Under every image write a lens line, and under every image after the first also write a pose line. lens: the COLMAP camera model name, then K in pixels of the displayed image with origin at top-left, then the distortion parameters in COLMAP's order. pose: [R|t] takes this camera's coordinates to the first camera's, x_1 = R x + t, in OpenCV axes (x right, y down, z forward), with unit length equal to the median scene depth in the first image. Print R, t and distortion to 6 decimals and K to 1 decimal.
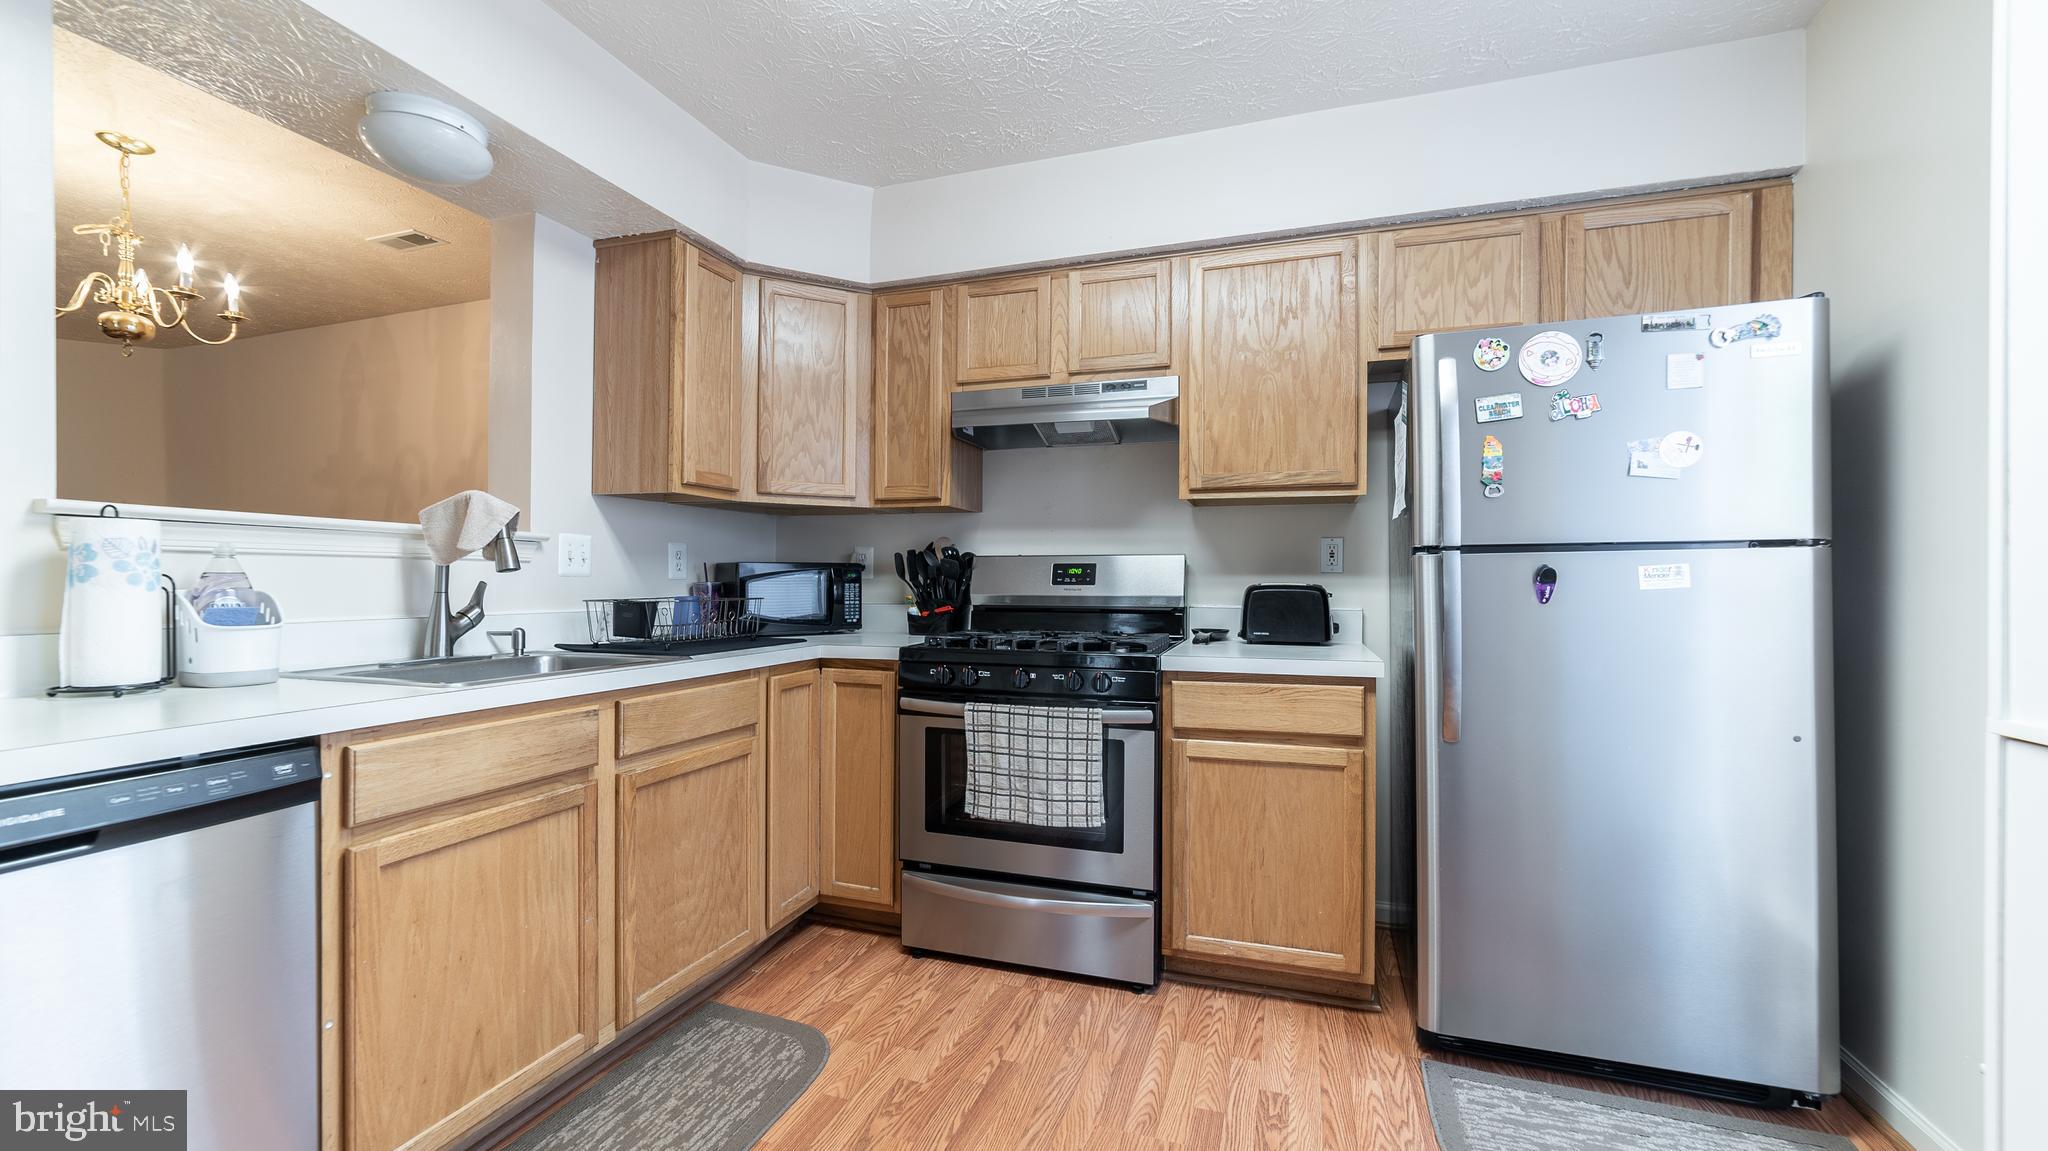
lens RADIAL K [[882.3, 0, 1012.9], [0, 882.3, 575.2], [0, 0, 1]] dist [-0.005792, 0.003332]
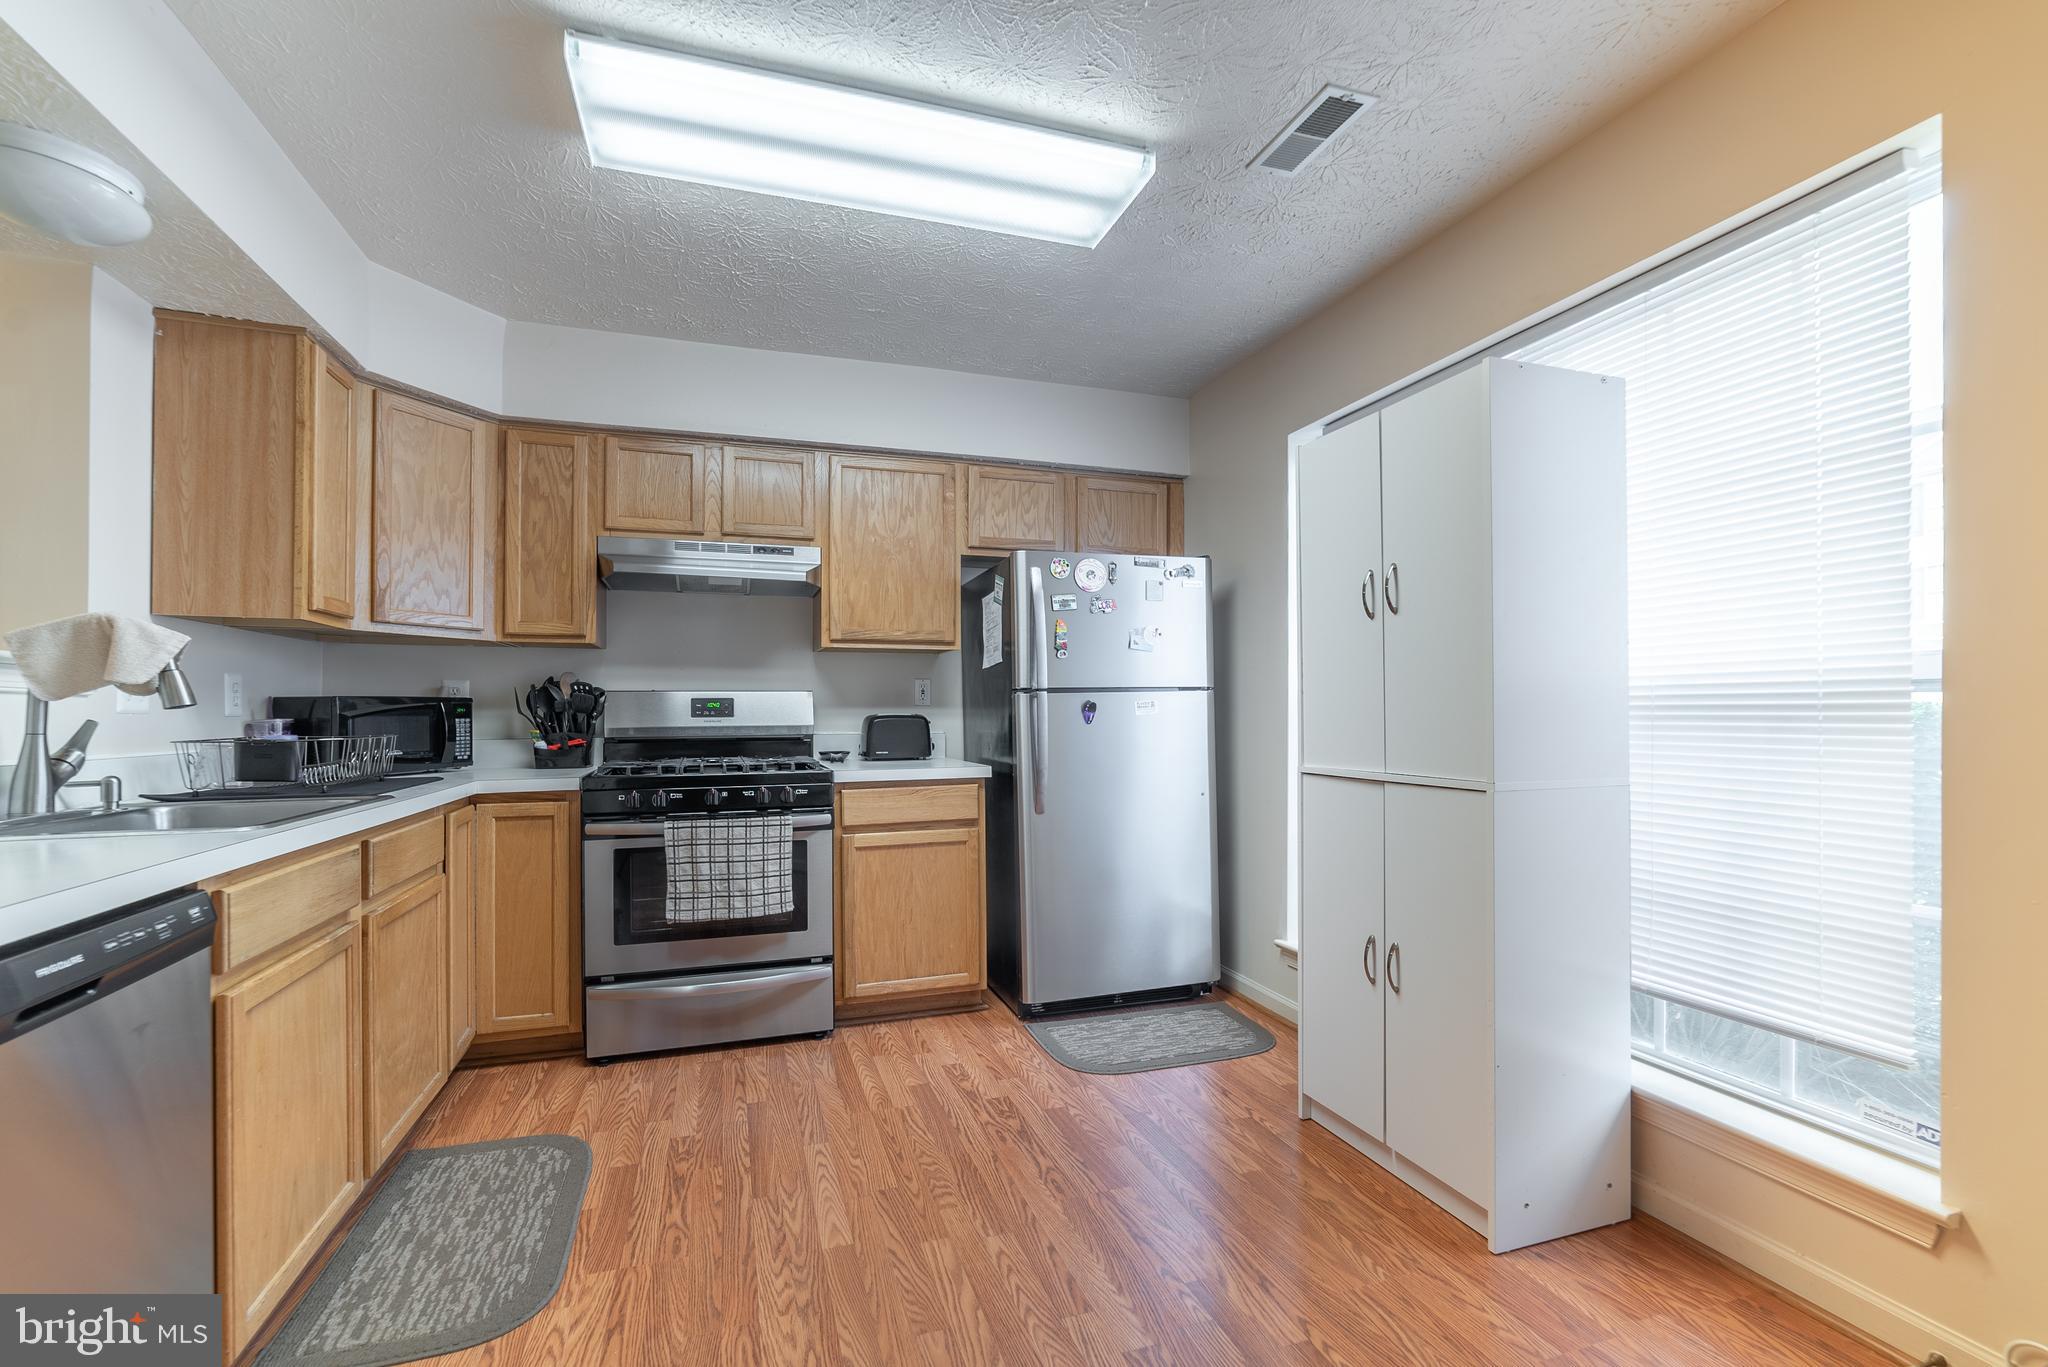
lens RADIAL K [[894.4, 0, 1022.7], [0, 894.4, 697.5], [0, 0, 1]] dist [0.017370, 0.001012]
pose [[0.797805, 0.001394, 0.602914, -0.394281], [0.004834, 0.999950, -0.008709, -0.002621], [-0.602897, 0.009862, 0.797758, -0.200990]]
